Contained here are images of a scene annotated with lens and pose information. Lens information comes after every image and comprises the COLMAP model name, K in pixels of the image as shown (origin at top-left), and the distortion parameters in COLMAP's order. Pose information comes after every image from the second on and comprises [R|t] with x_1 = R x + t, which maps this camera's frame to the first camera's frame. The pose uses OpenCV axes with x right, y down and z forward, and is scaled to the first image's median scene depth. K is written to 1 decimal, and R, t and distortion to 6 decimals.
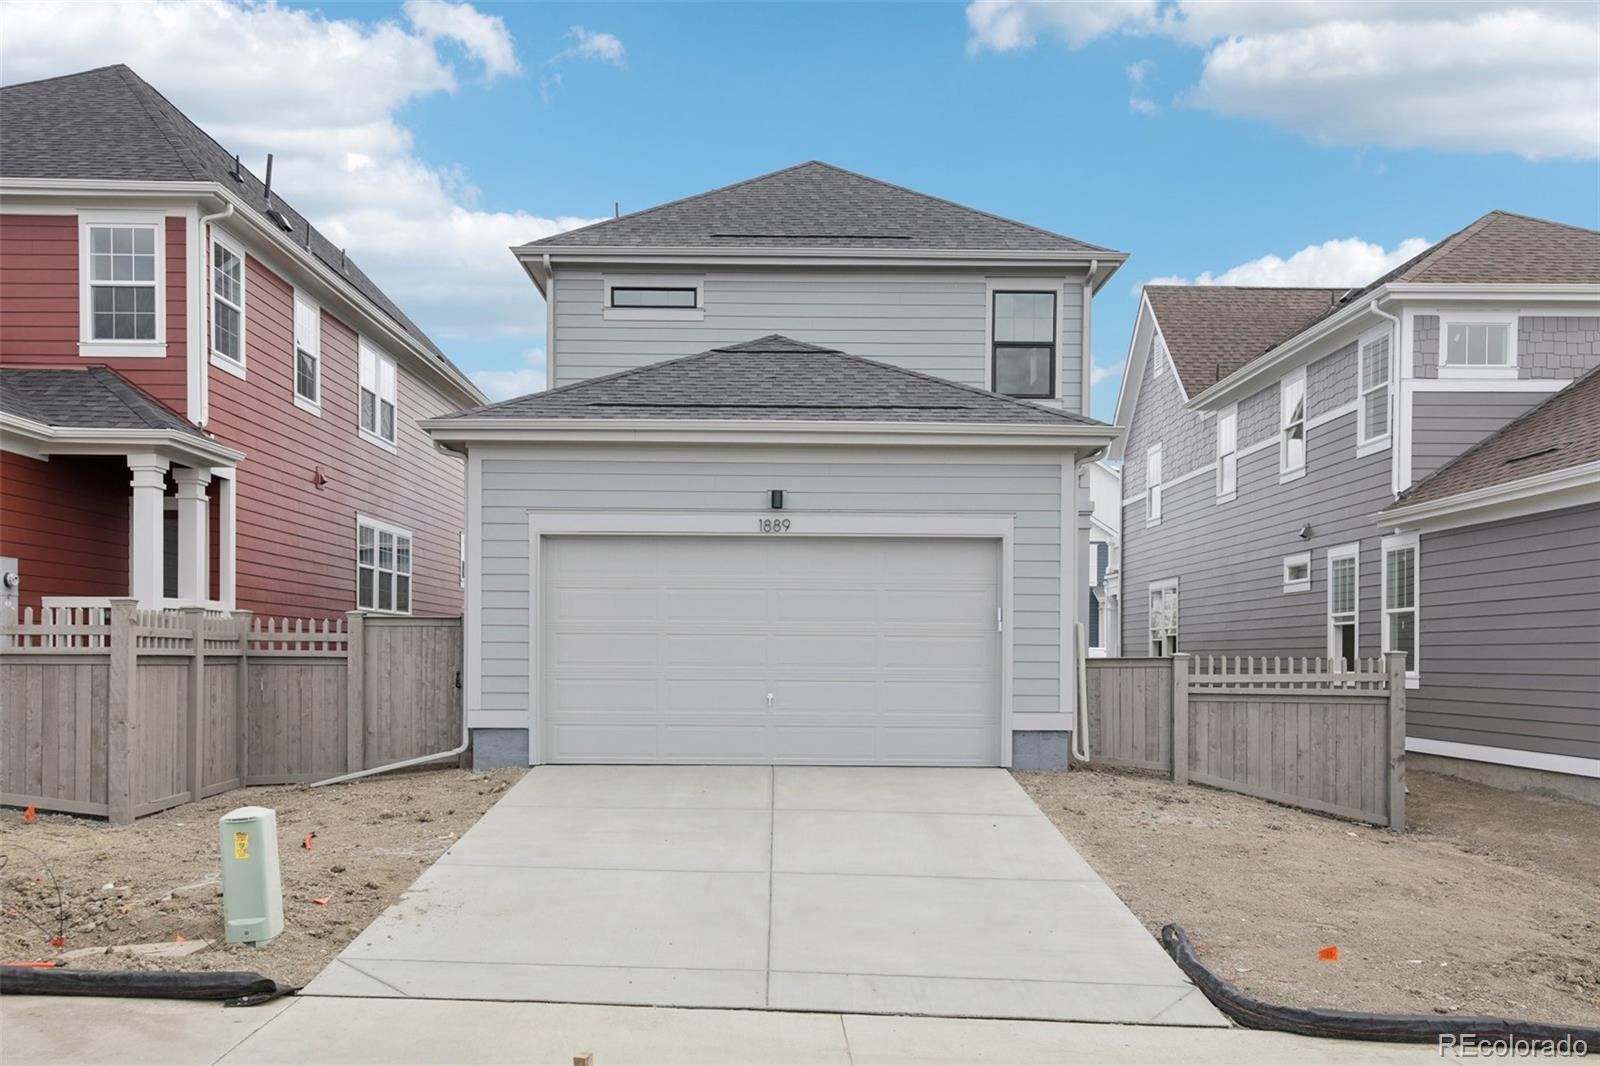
lens RADIAL K [[1376.7, 0, 800.0], [0, 1376.7, 533.0], [0, 0, 1]] dist [0.036282, 0.001606]
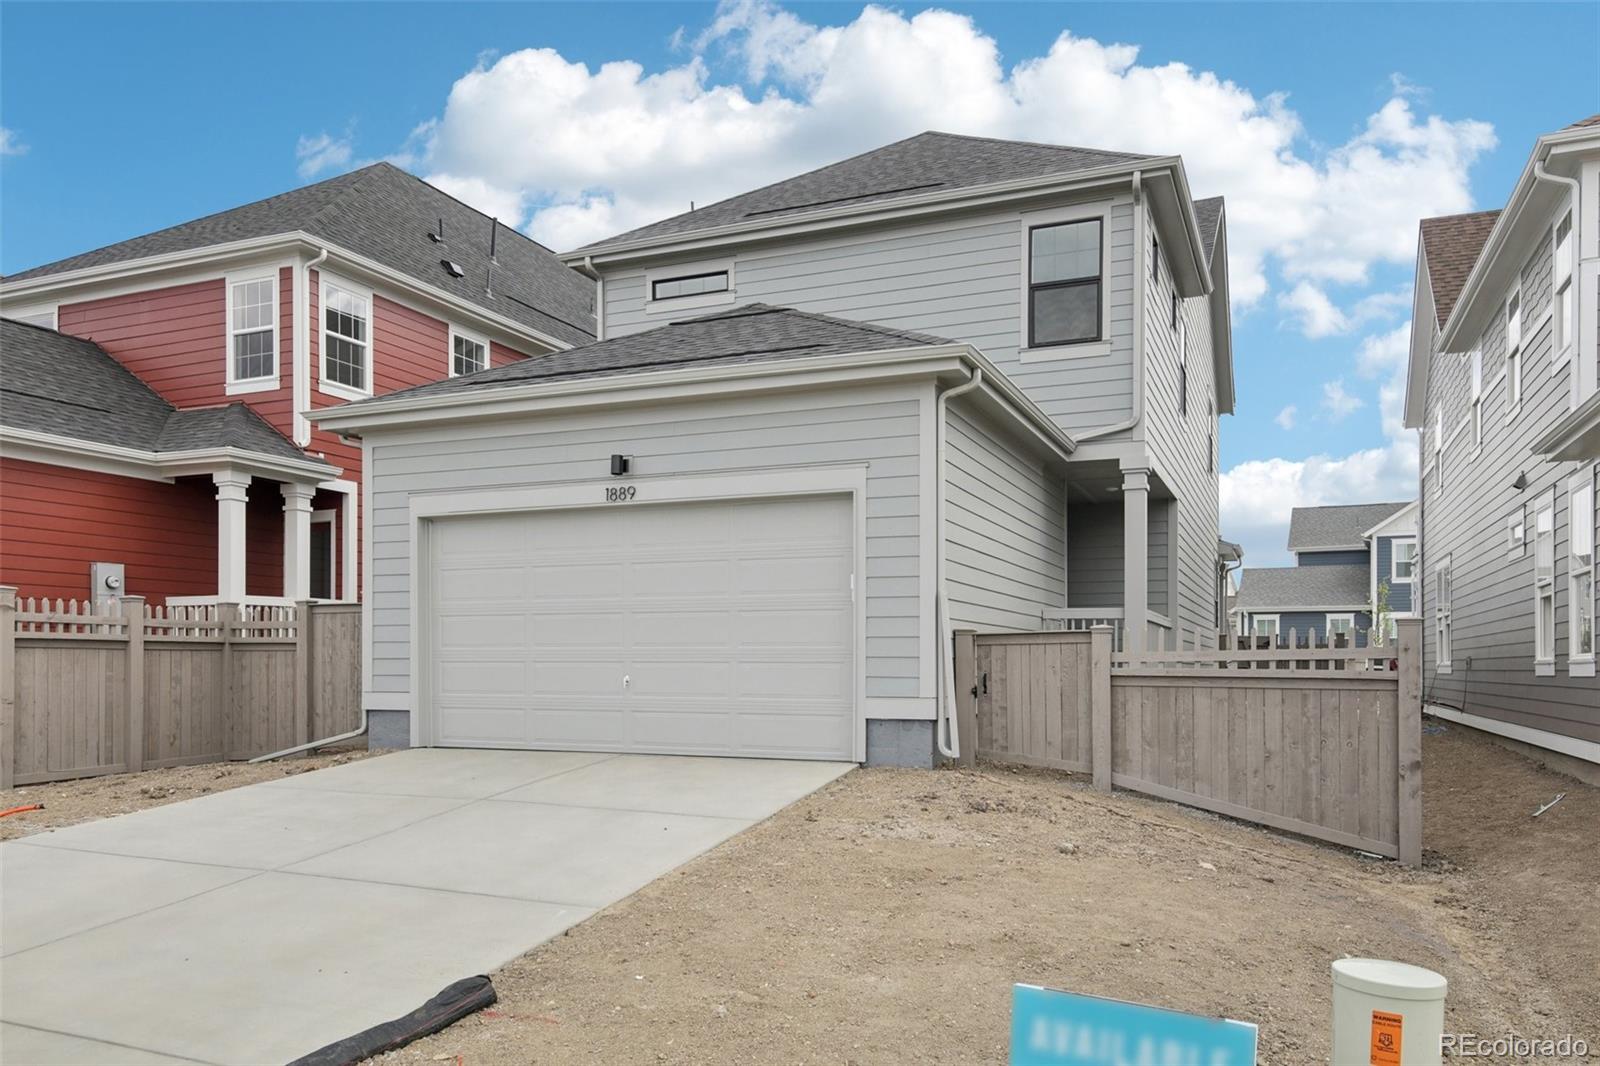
lens RADIAL K [[1205.4, 0, 800.4], [0, 1205.4, 563.4], [0, 0, 1]] dist [0.027960, -0.003002]
pose [[0.912971, -0.039428, -0.406116, 0.400208], [0.040591, 0.999159, -0.005755, 0.048443], [0.406001, -0.011230, 0.913804, 0.296175]]
